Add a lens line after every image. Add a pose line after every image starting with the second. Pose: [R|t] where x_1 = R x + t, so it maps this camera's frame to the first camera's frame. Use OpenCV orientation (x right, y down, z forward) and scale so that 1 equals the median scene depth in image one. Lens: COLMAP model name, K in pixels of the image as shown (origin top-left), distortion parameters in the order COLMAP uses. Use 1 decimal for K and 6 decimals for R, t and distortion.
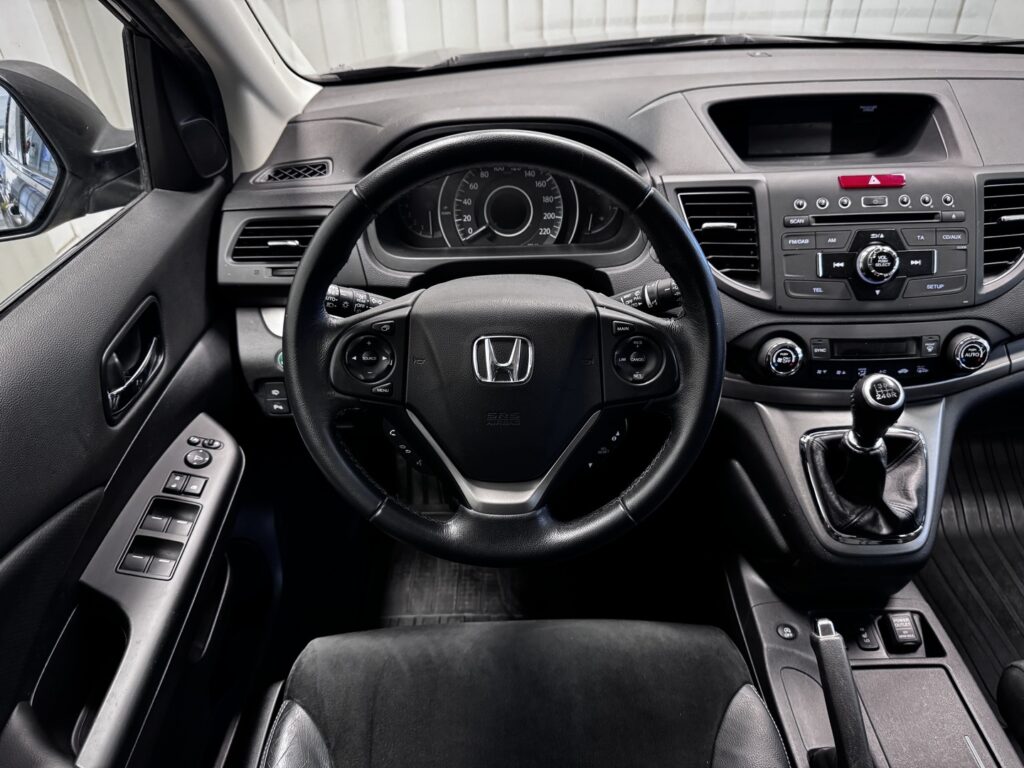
lens RADIAL K [[732.3, 0, 509.7], [0, 732.3, 398.5], [0, 0, 1]] dist [0.028572, -0.076086]
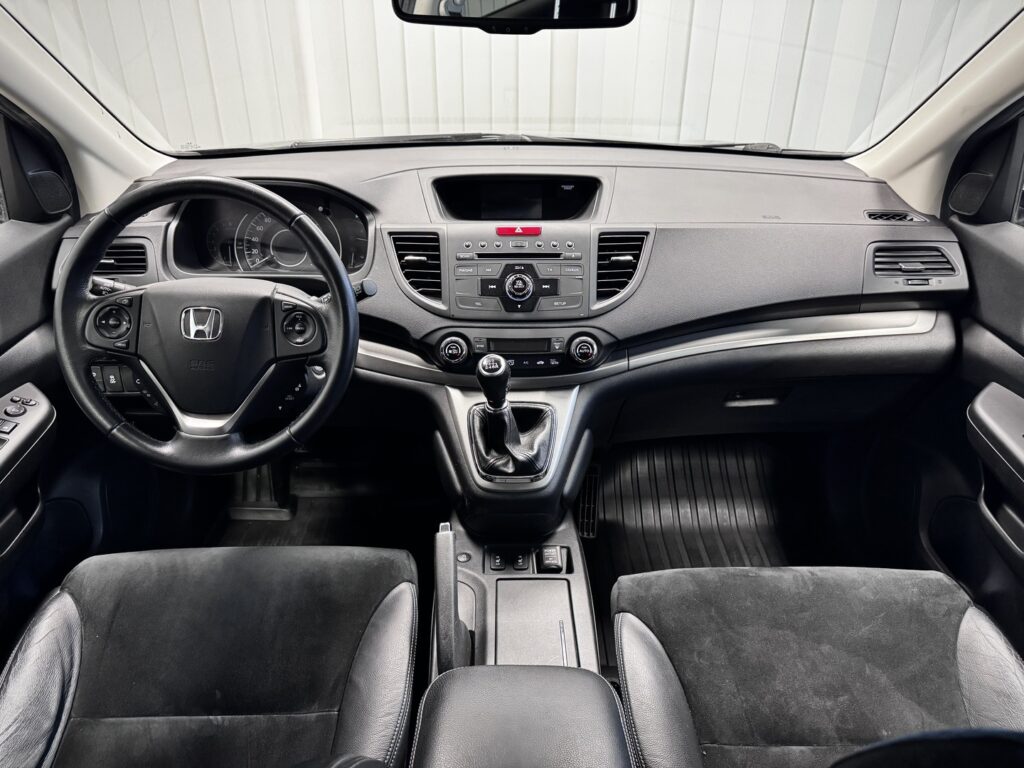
lens RADIAL K [[732.3, 0, 531.0], [0, 732.3, 391.6], [0, 0, 1]] dist [0.028572, -0.076086]
pose [[0.998012, 0.027339, 0.056785, 0.441630], [-0.019780, 0.991363, -0.129645, 0.200800], [-0.059839, 0.128264, 0.989933, -0.383504]]
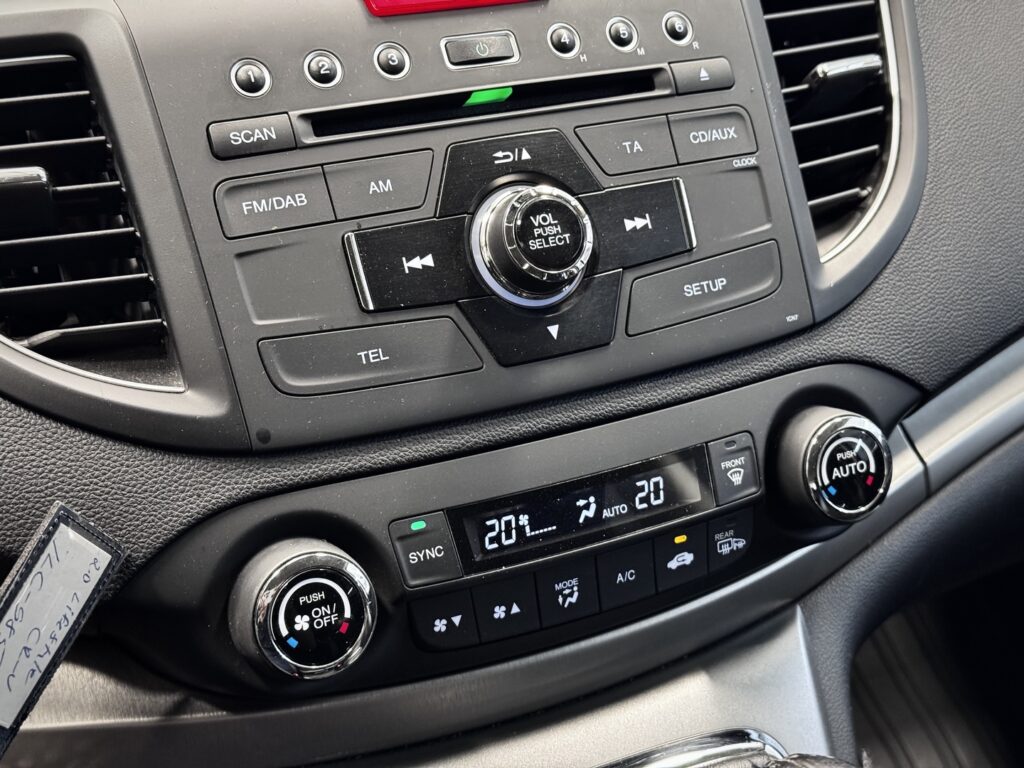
lens RADIAL K [[1428.1, 0, 515.2], [0, 1428.1, 388.6], [0, 0, 1]] dist [0.069682, 0.000000]
pose [[0.880195, -0.167324, 0.444140, 0.213303], [0.229262, 0.969270, -0.089191, -0.070670], [-0.415567, 0.180330, 0.891507, 0.469265]]
